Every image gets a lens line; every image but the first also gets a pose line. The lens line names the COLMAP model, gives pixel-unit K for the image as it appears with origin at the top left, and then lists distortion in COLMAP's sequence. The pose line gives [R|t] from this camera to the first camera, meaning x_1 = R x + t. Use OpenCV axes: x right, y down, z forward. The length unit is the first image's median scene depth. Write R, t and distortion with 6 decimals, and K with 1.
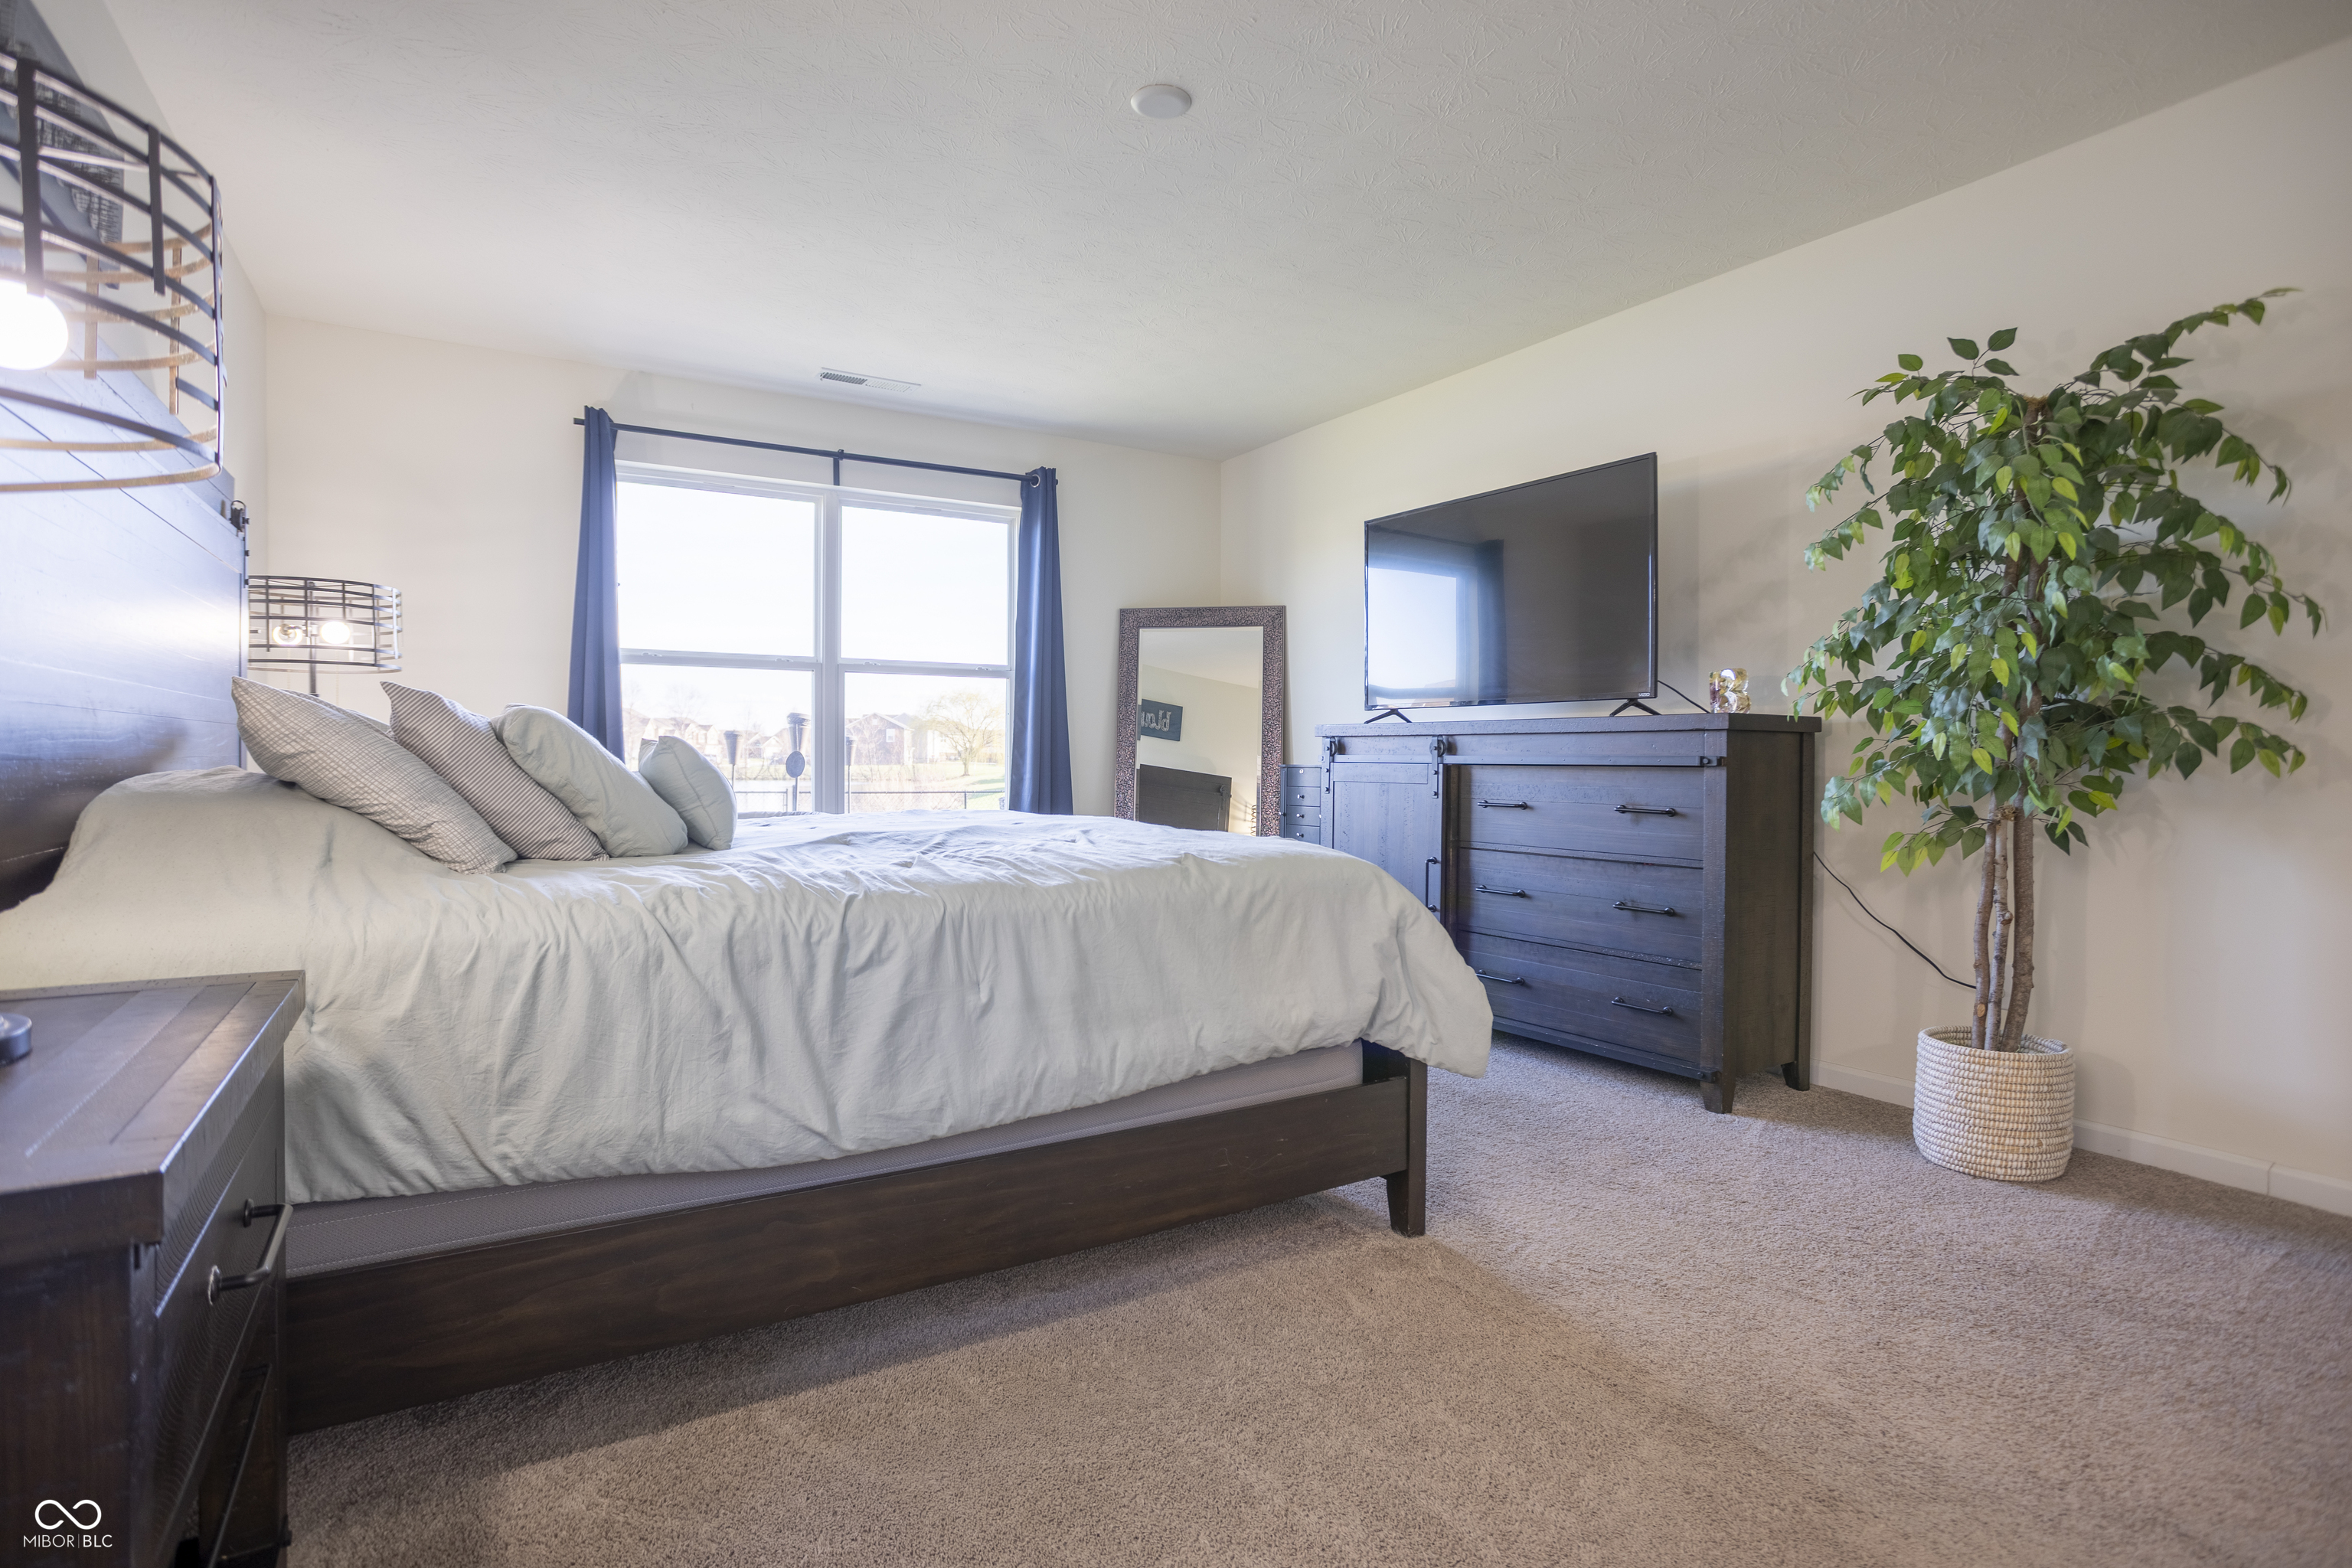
lens RADIAL K [[1164.4, 0, 1183.8], [0, 1164.4, 776.5], [0, 0, 1]] dist [-0.064004, 0.033805]
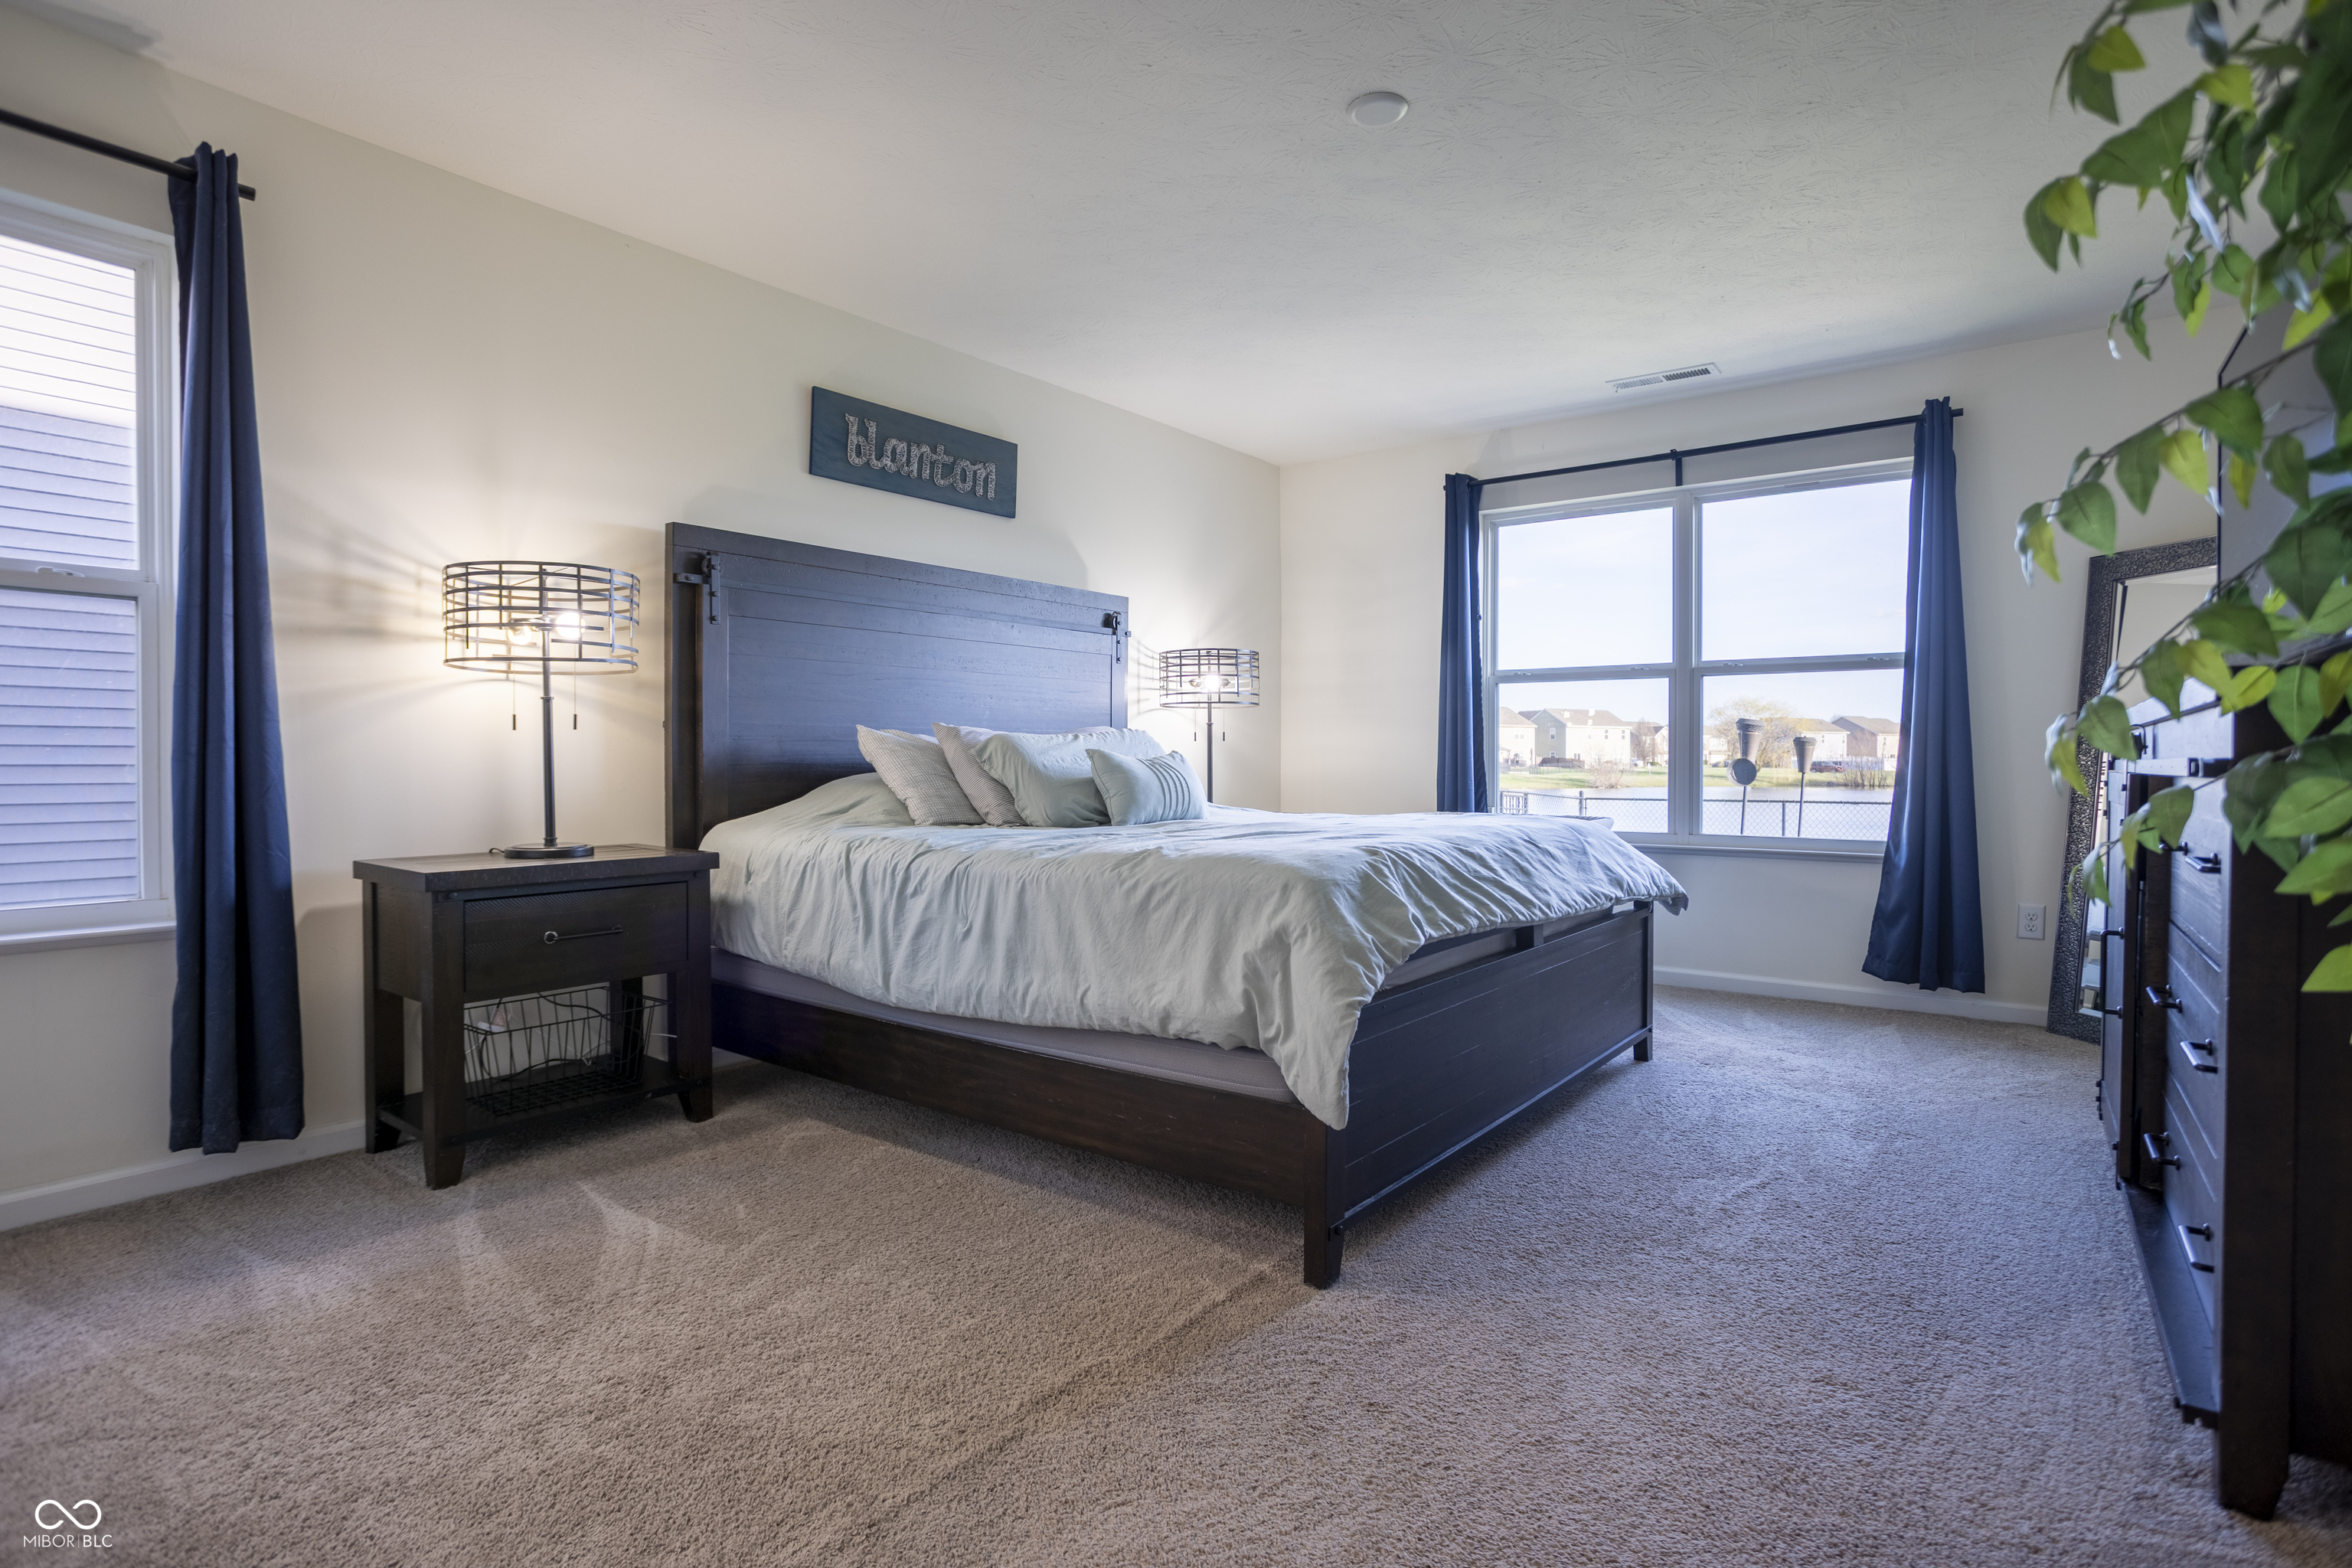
lens RADIAL K [[1164.4, 0, 1183.8], [0, 1164.4, 776.5], [0, 0, 1]] dist [-0.064004, 0.033805]
pose [[0.362138, 0.010087, -0.932070, 1.106341], [-0.015508, 0.999868, 0.004796, -0.009658], [0.931996, 0.012718, 0.362246, 0.621618]]
